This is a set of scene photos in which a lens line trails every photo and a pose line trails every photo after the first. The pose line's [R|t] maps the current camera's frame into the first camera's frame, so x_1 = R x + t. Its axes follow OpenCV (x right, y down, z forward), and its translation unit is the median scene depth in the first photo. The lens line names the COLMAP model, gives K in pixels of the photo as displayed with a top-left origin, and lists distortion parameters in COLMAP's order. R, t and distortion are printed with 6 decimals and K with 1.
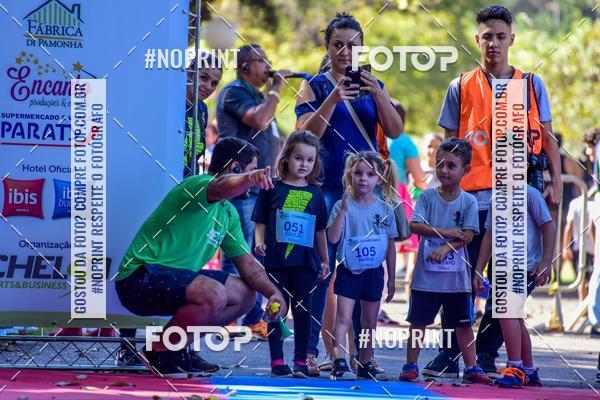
lens RADIAL K [[2528.7, 0, 300.0], [0, 2528.7, 200.0], [0, 0, 1]] dist [0.879862, 3.145581]
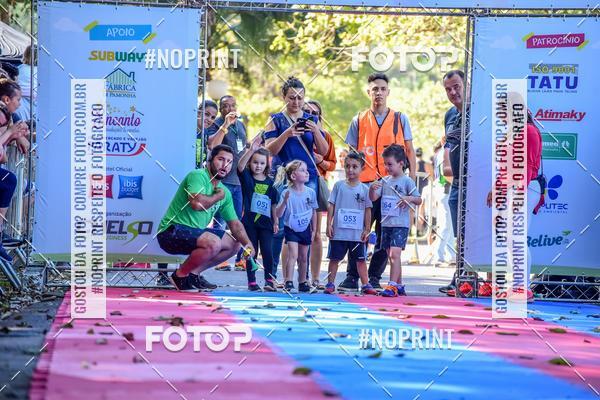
lens RADIAL K [[2528.7, 0, 300.0], [0, 2528.7, 200.0], [0, 0, 1]] dist [0.879862, 3.145581]
pose [[0.999942, -0.003235, 0.010232, 0.006264], [0.002930, 0.999555, 0.029677, -0.041395], [-0.010323, -0.029646, 0.999507, -0.686799]]
